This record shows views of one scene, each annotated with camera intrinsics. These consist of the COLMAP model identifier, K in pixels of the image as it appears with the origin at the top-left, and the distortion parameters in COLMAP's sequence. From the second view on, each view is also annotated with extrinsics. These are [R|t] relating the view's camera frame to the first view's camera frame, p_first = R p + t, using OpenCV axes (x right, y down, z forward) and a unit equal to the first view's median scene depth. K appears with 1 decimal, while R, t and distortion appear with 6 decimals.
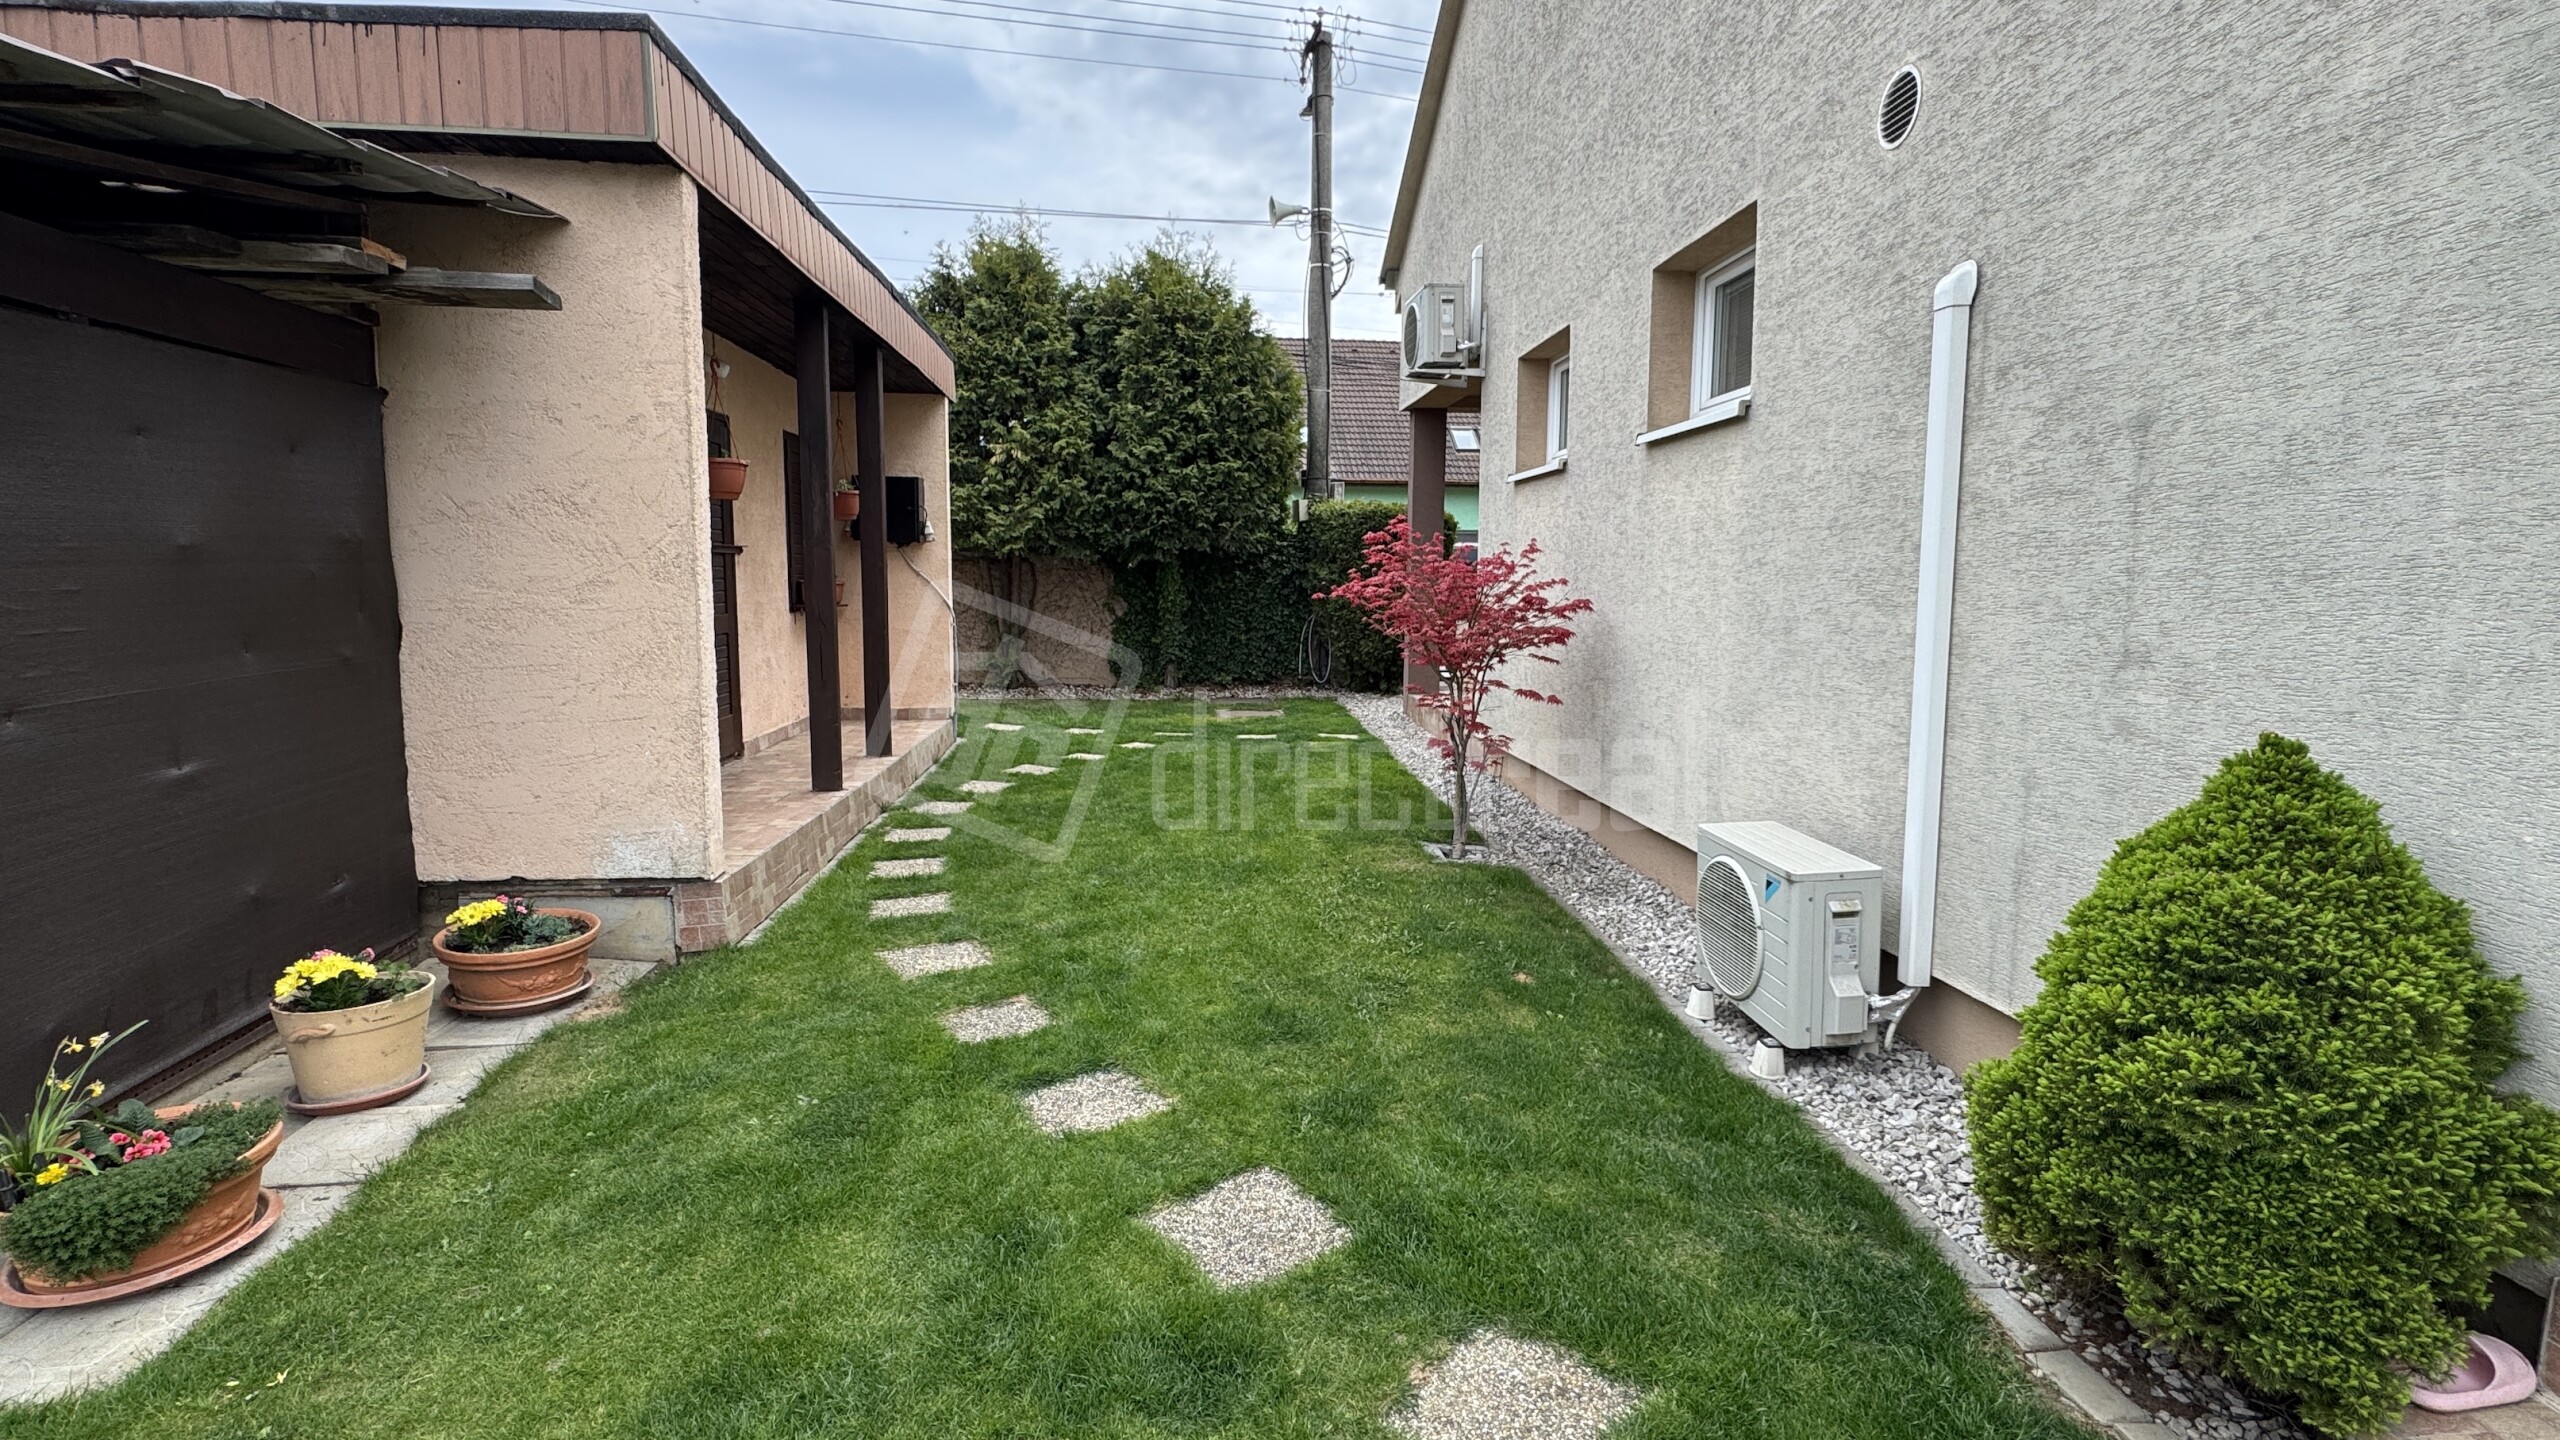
lens RADIAL K [[1154.4, 0, 1290.1], [0, 1154.4, 710.2], [0, 0, 1]] dist [-0.002423, 0.000239]
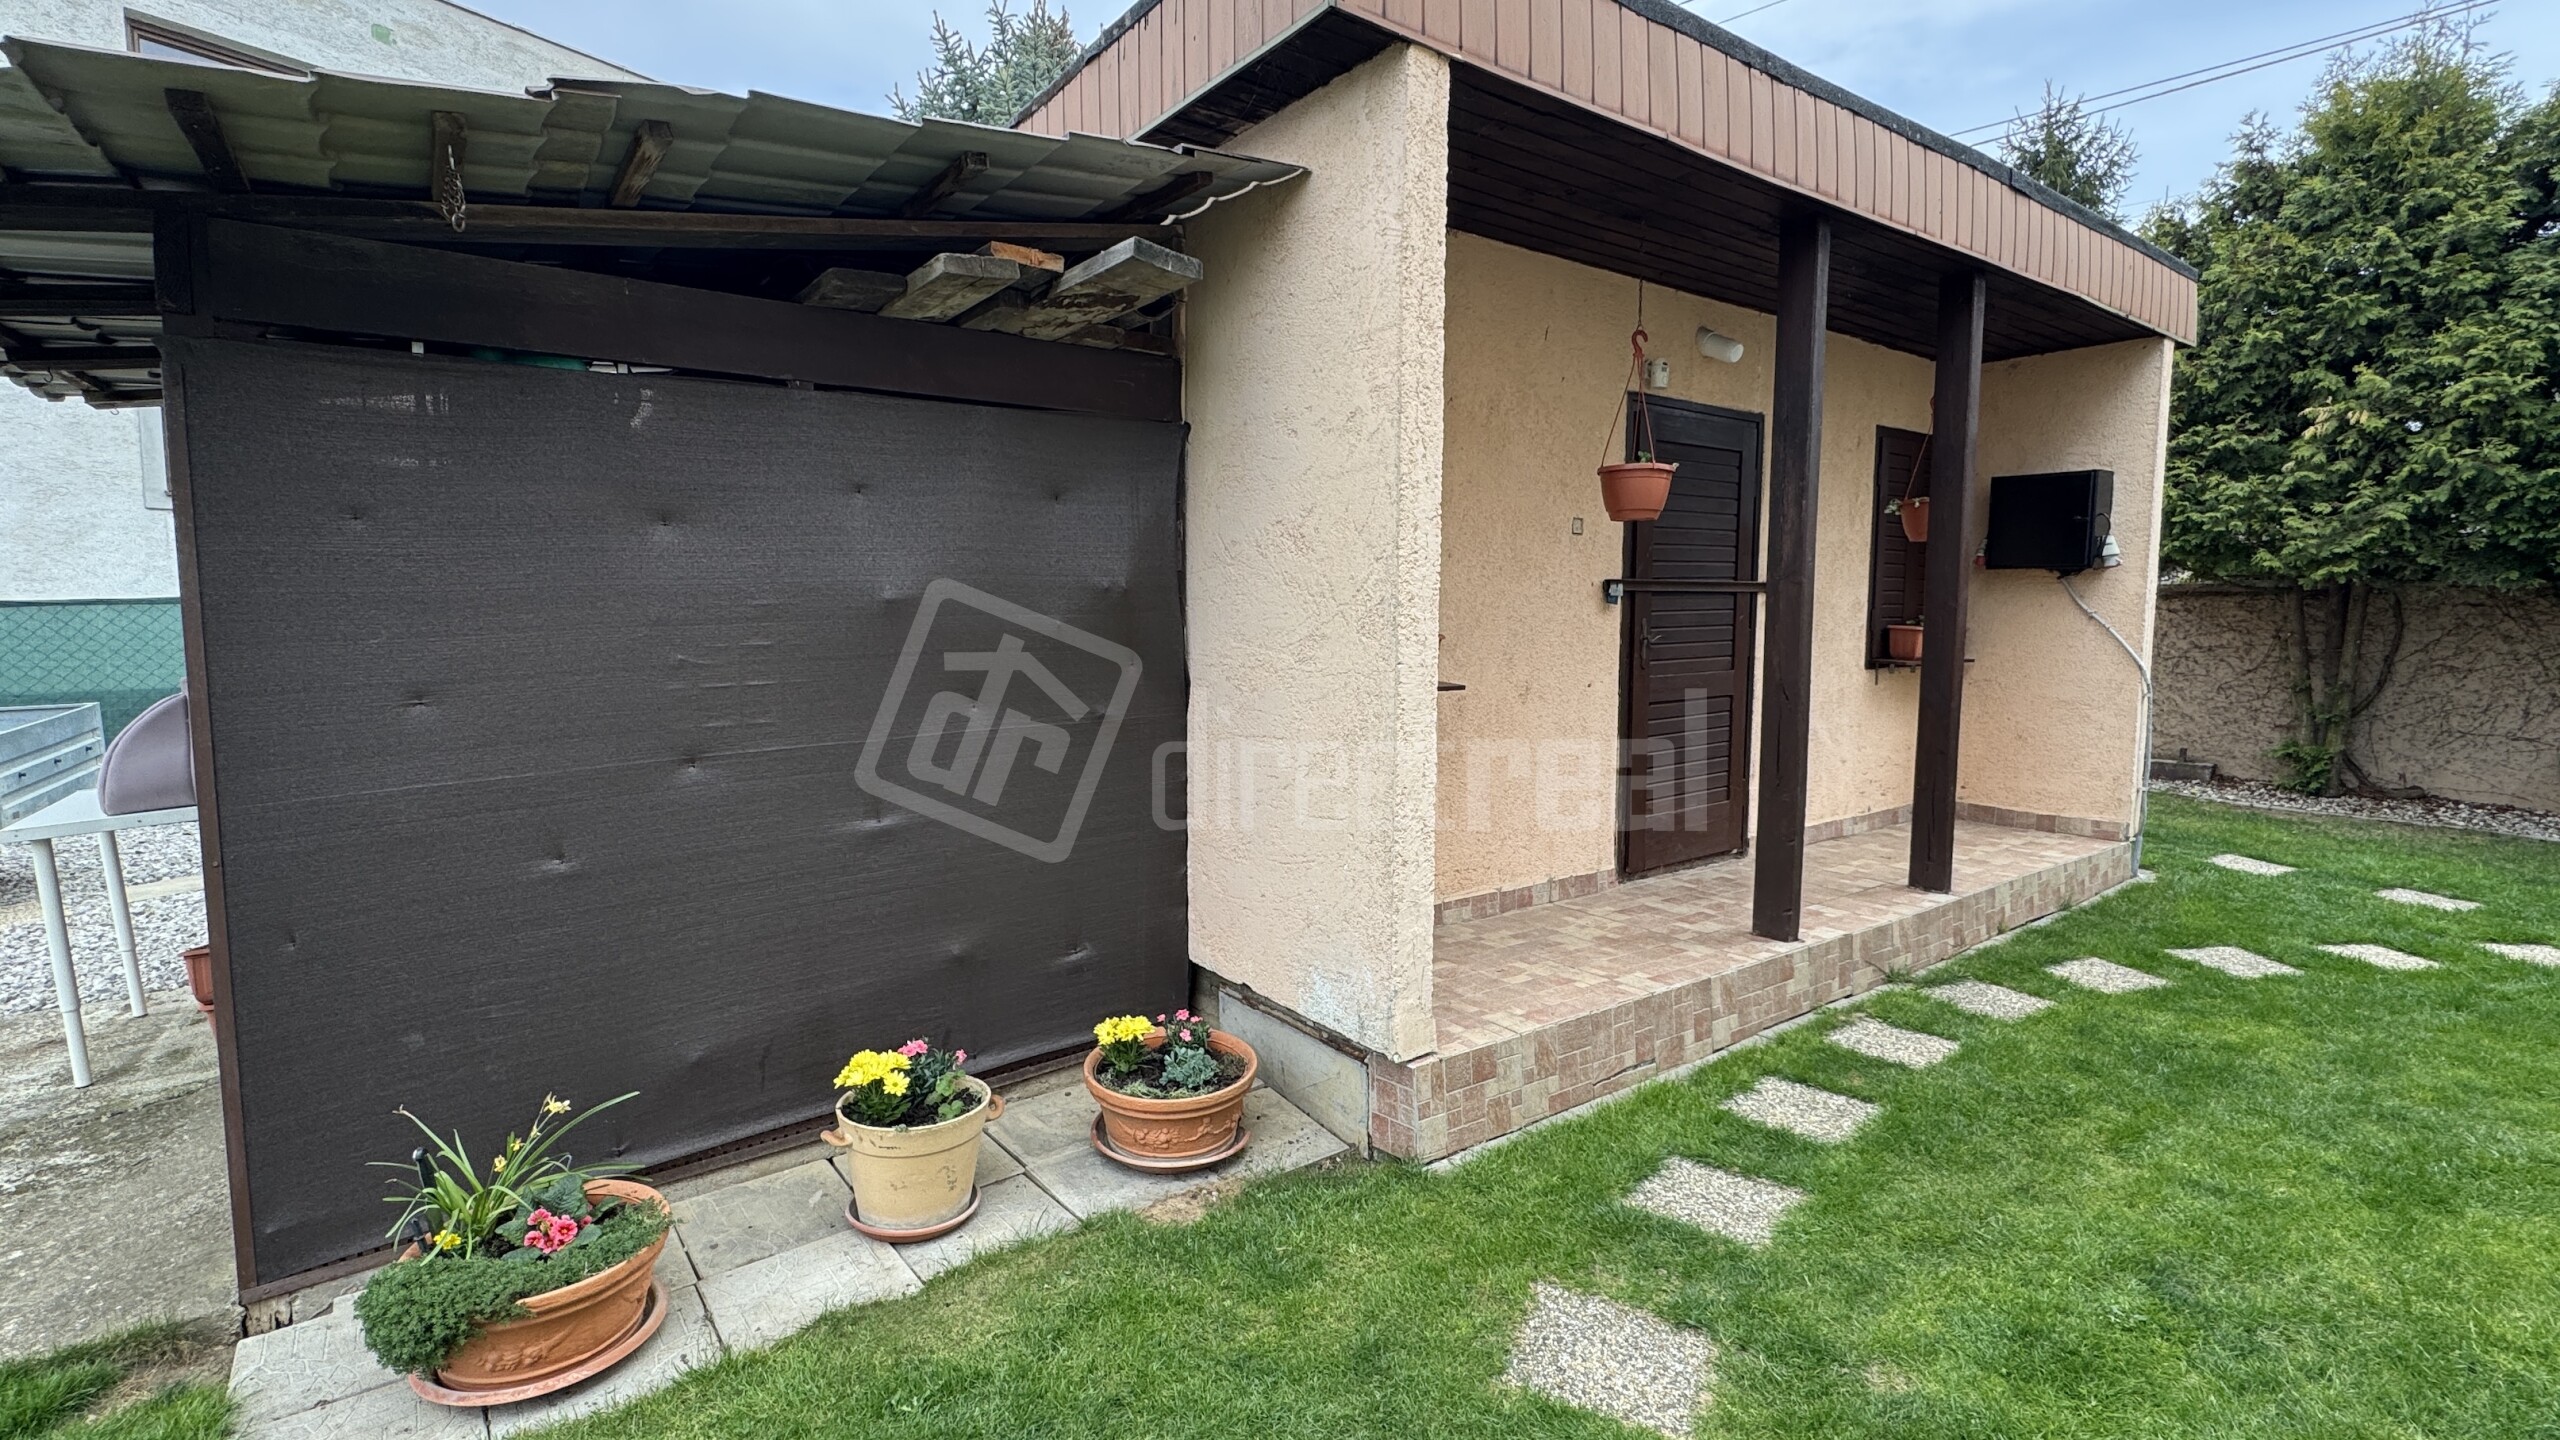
lens RADIAL K [[1154.4, 0, 1278.8], [0, 1154.4, 709.7], [0, 0, 1]] dist [-0.002423, 0.000239]
pose [[0.491207, 0.066909, -0.868470, 0.020651], [-0.095838, 0.995143, 0.022462, -0.027640], [0.865755, 0.072199, 0.495233, 0.215462]]
